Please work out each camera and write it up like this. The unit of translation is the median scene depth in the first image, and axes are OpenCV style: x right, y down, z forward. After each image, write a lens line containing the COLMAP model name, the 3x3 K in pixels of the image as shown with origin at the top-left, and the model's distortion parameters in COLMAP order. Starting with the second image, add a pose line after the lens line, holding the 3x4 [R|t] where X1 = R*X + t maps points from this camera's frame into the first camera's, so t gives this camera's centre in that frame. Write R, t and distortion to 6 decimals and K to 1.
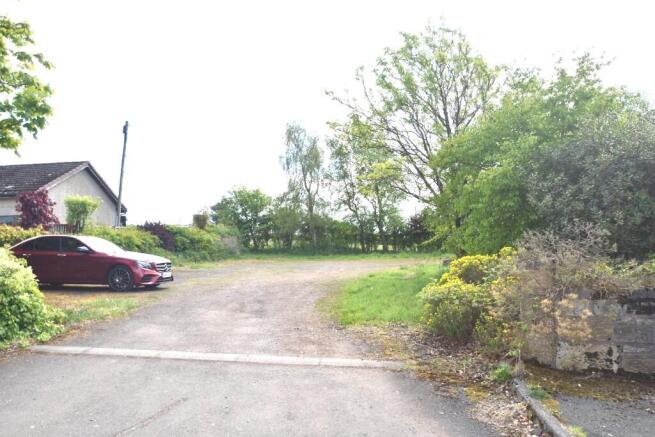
lens RADIAL K [[481.3, 0, 327.0], [0, 481.3, 214.2], [0, 0, 1]] dist [-0.009486, 0.001640]
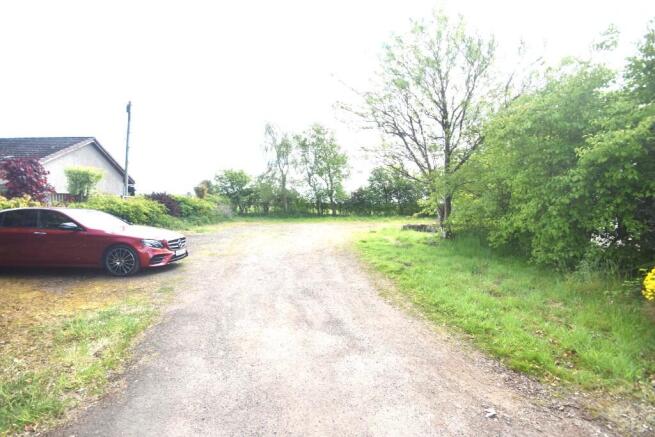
lens RADIAL K [[286.4, 0, 332.1], [0, 286.4, 222.7], [0, 0, 1]] dist [-0.010015, -0.001136]
pose [[0.980505, -0.004436, 0.196444, -0.082588], [-0.018305, 0.993336, 0.113792, 0.002477], [-0.195640, -0.115170, 0.973890, 0.221191]]
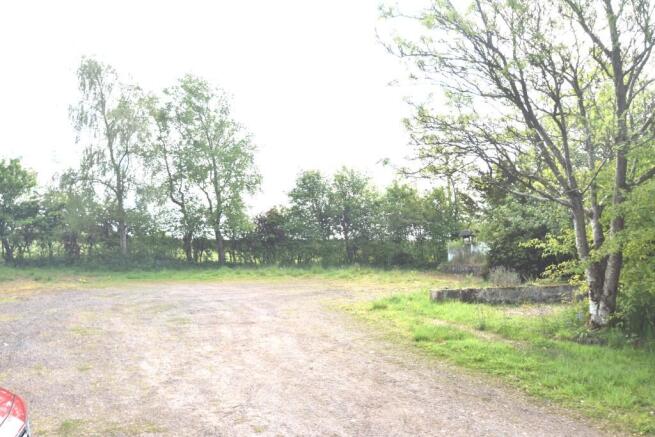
lens RADIAL K [[511.5, 0, 325.5], [0, 511.5, 223.2], [0, 0, 1]] dist [-0.035225, 0.000304]
pose [[0.872769, 0.040359, 0.486462, -0.168687], [-0.049740, 0.998742, 0.006379, 0.008763], [-0.485593, -0.029764, 0.873678, 0.396020]]
